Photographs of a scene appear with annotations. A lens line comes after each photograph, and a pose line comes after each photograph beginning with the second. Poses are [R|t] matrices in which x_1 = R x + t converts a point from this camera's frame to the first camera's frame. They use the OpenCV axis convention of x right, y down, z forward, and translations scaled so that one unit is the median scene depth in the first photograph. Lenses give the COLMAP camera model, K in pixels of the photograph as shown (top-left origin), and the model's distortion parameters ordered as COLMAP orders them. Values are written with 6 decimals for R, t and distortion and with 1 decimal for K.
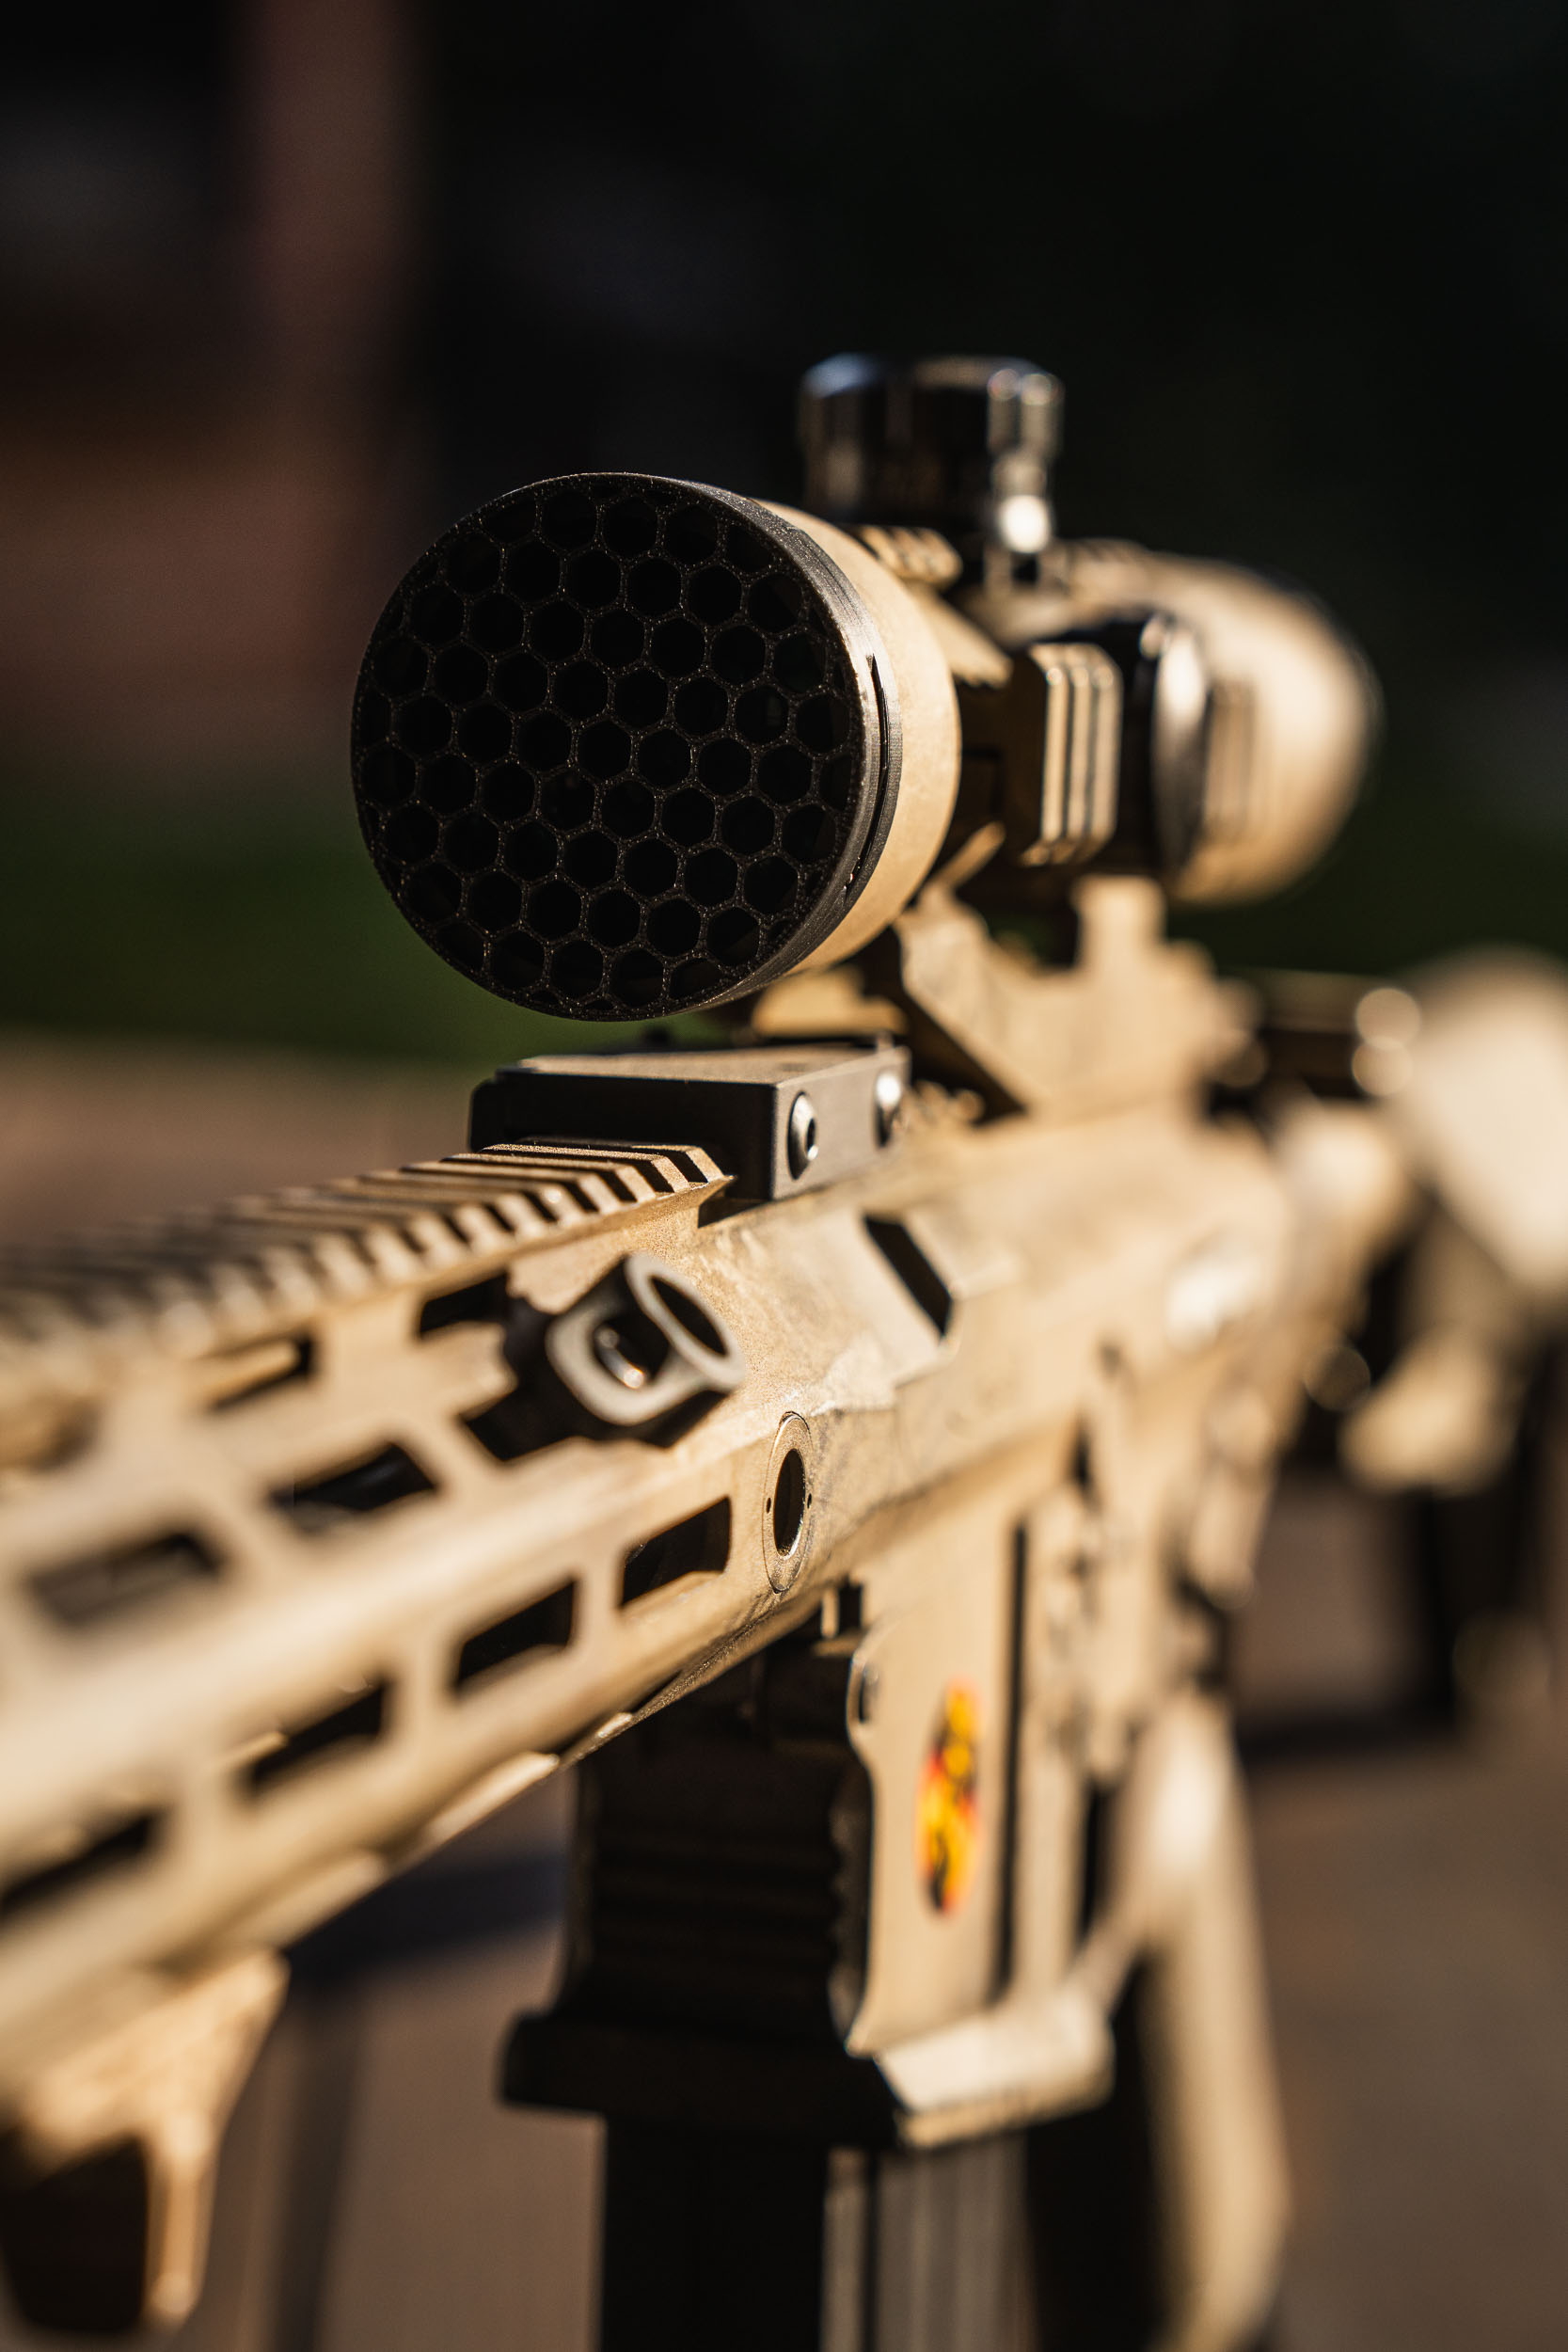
lens RADIAL K [[4918.7, 0, 786.1], [0, 4918.7, 1078.9], [0, 0, 1]] dist [0.606736, 0.103509]
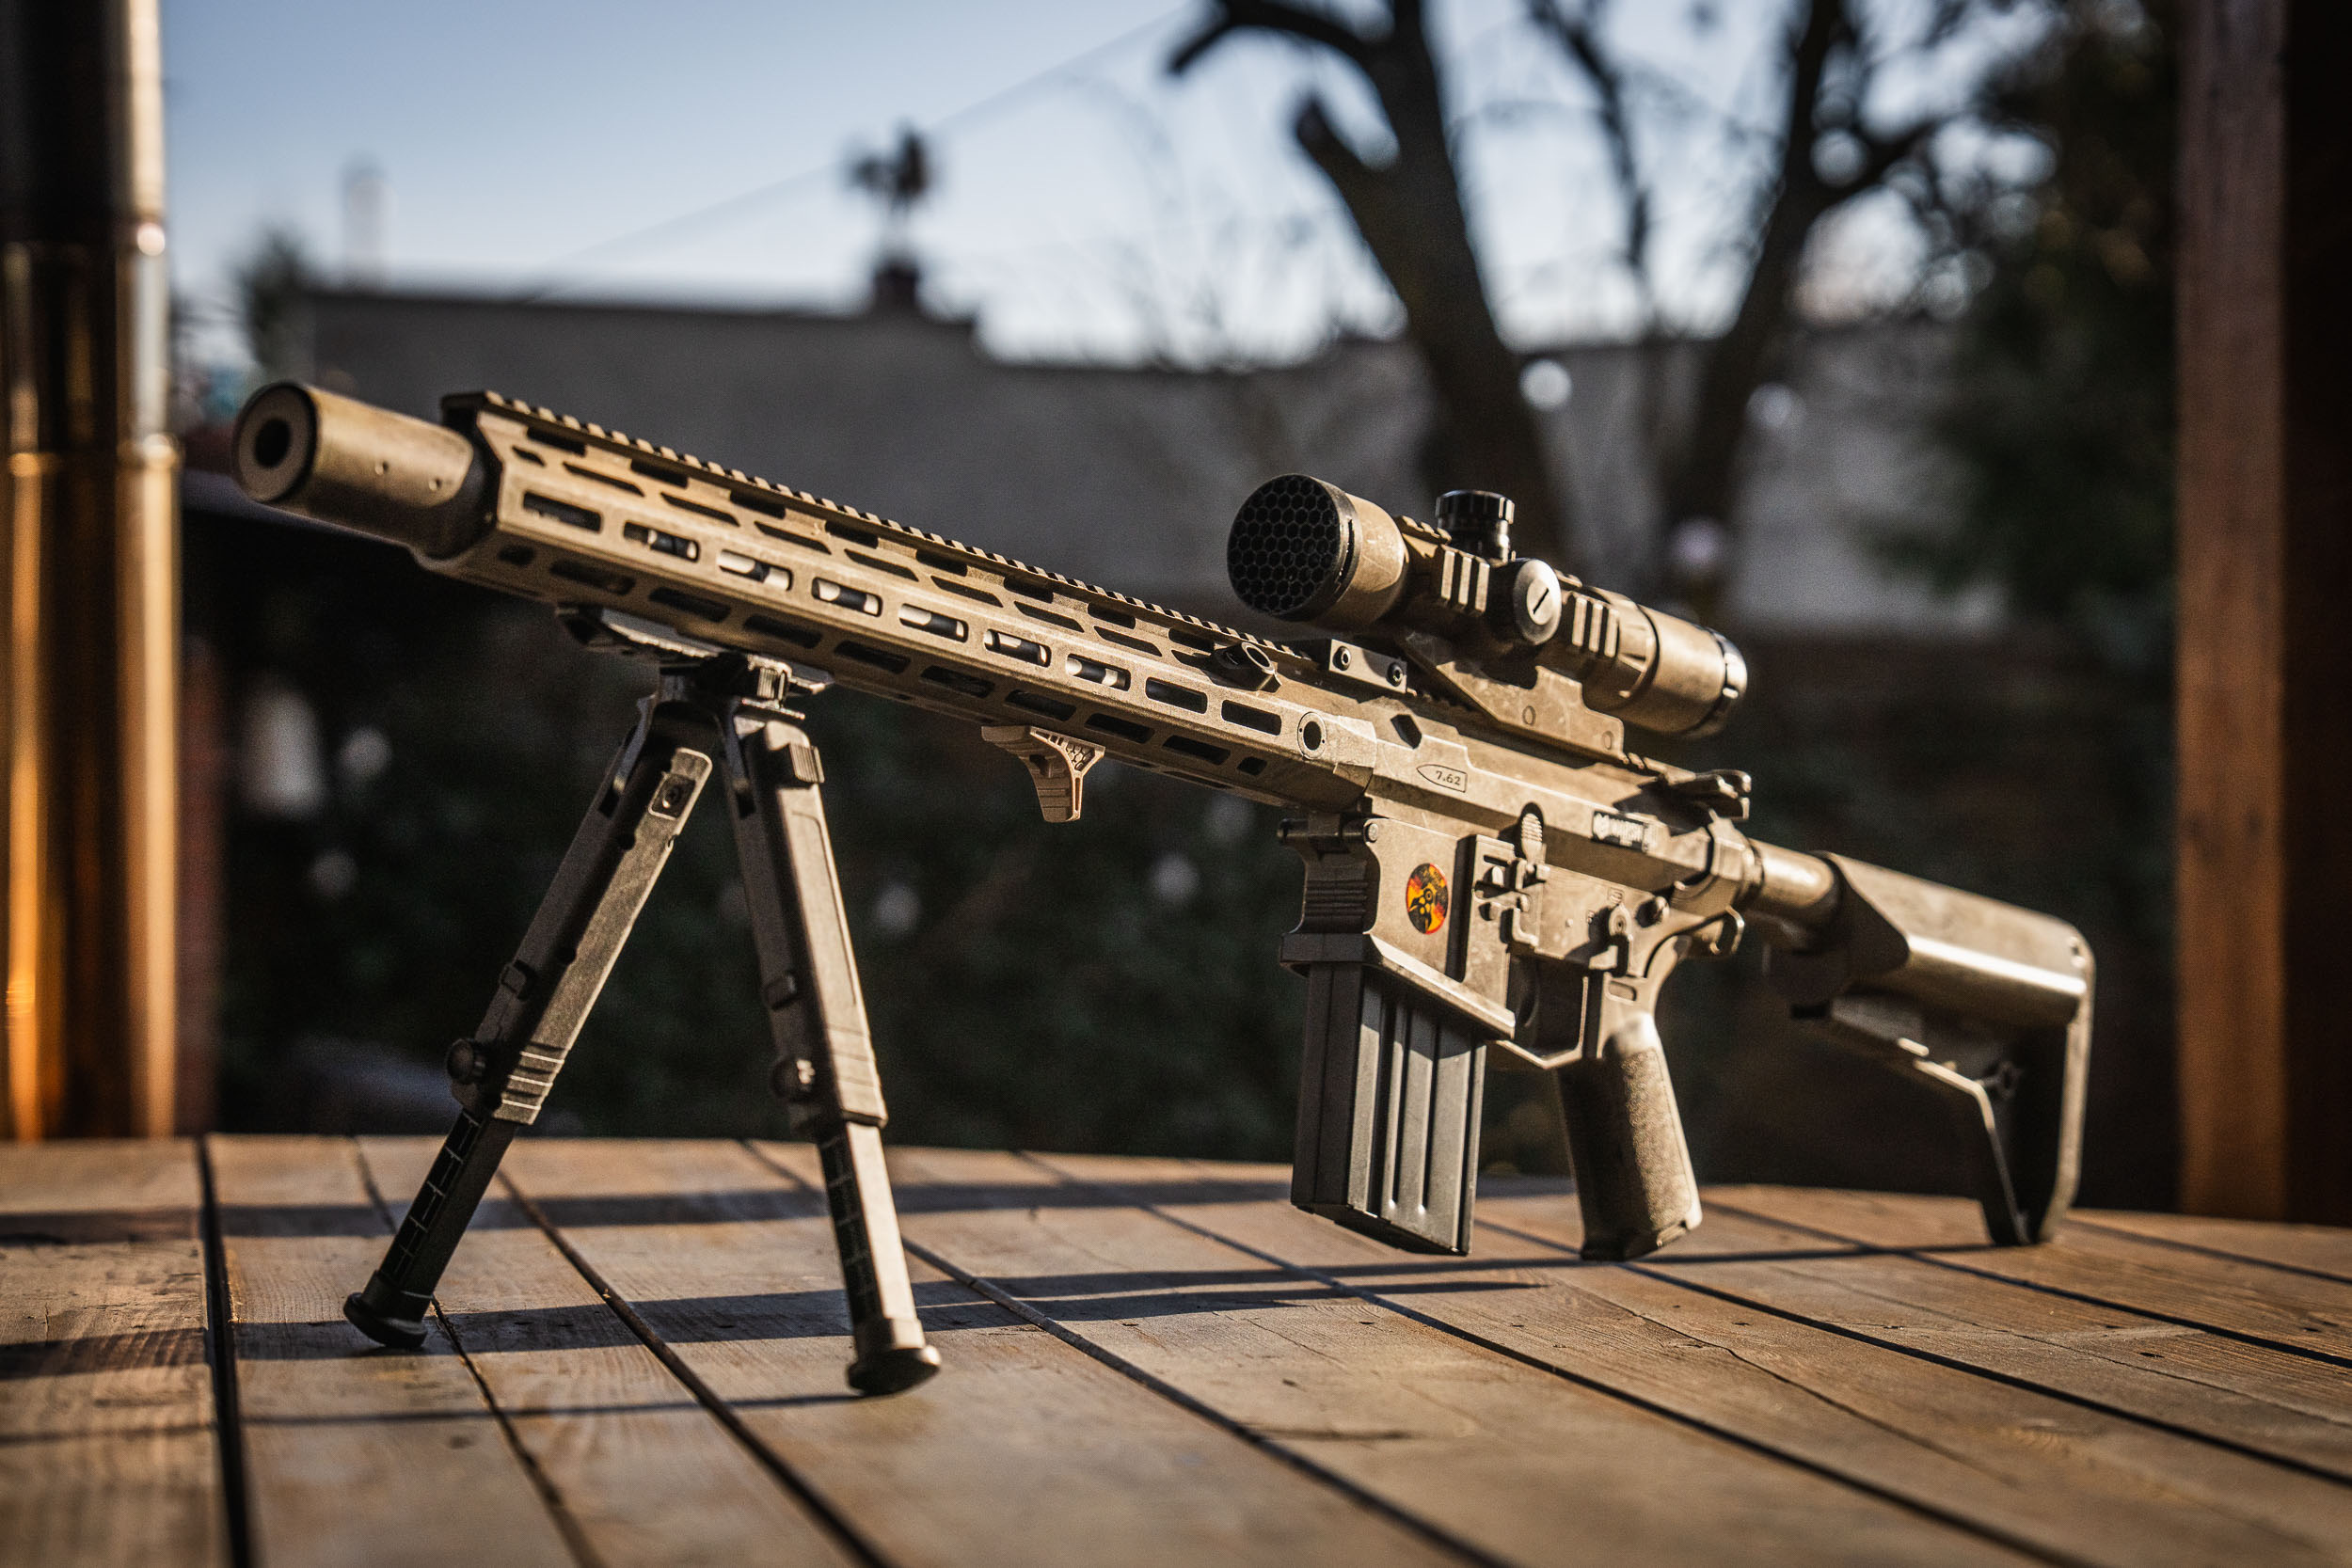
lens RADIAL K [[4618.9, 0, 1175.6], [0, 4618.9, 941.1], [0, 0, 1]] dist [0.489856, 0.015723]
pose [[0.926363, 0.010098, -0.376498, 1.217921], [-0.089929, 0.976657, -0.195074, 0.923569], [0.365739, 0.214567, 0.905647, -2.172259]]
